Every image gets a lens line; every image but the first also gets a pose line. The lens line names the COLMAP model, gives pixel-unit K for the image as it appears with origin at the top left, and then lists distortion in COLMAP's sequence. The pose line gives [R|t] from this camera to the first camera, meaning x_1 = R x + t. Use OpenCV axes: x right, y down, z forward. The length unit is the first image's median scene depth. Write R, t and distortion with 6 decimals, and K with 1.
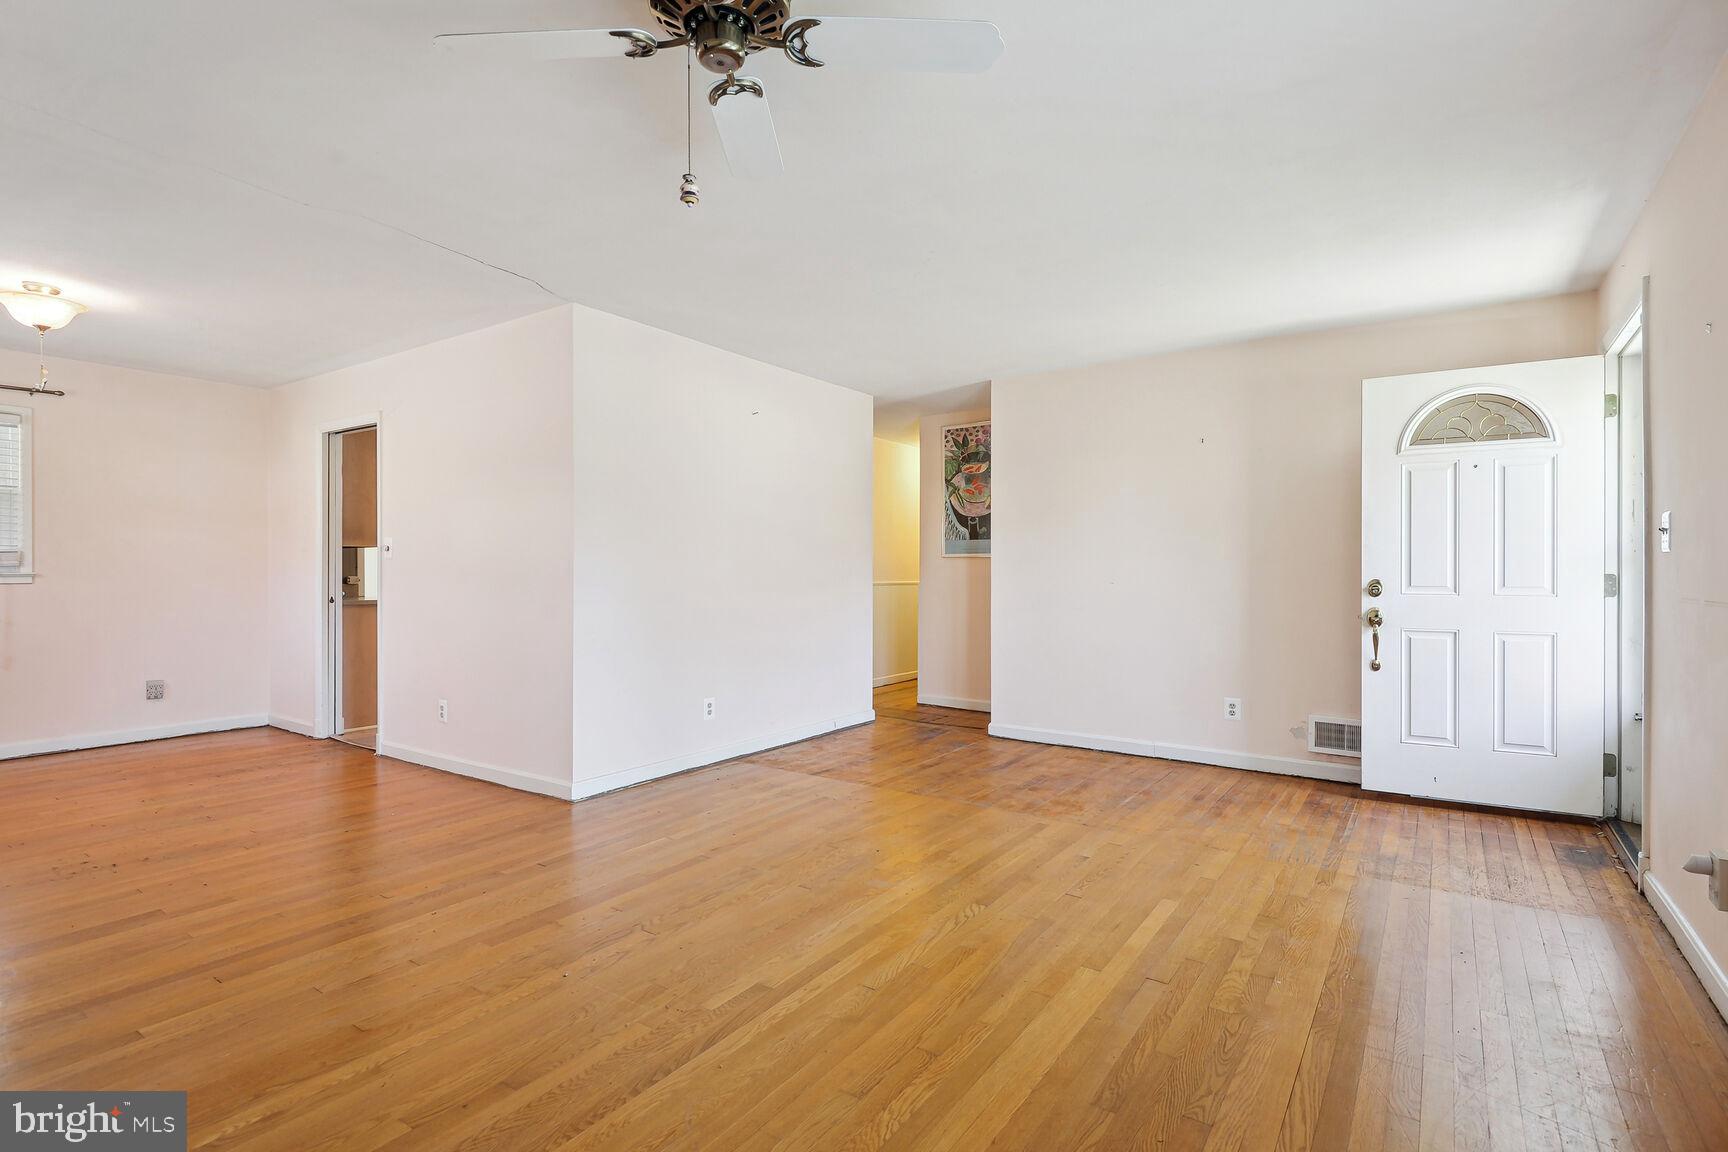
lens RADIAL K [[811.1, 0, 868.6], [0, 811.1, 546.8], [0, 0, 1]] dist [0.021710, -0.017092]
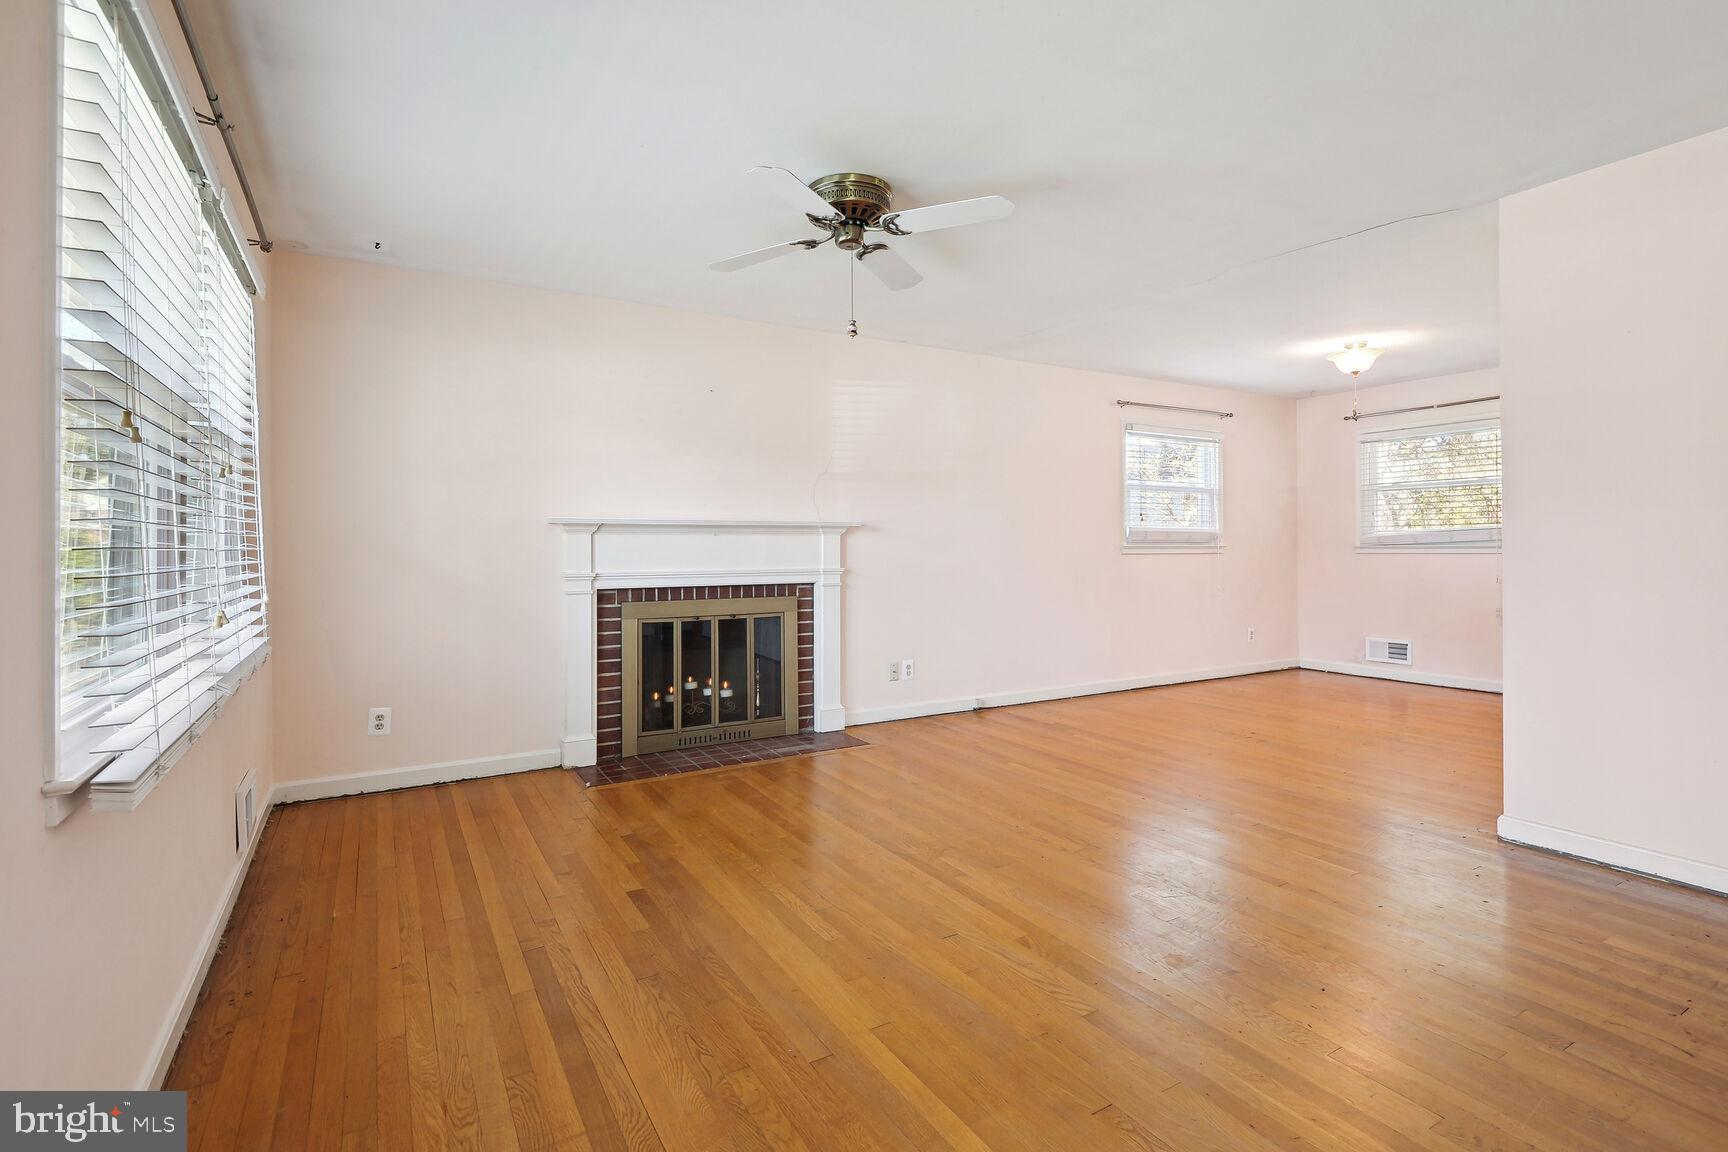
lens RADIAL K [[811.1, 0, 868.6], [0, 811.1, 546.8], [0, 0, 1]] dist [0.021710, -0.017092]
pose [[-0.400382, -0.001130, -0.916348, 0.782374], [0.029147, 0.999478, -0.013967, 0.034894], [0.915885, -0.032301, -0.400140, 1.010867]]
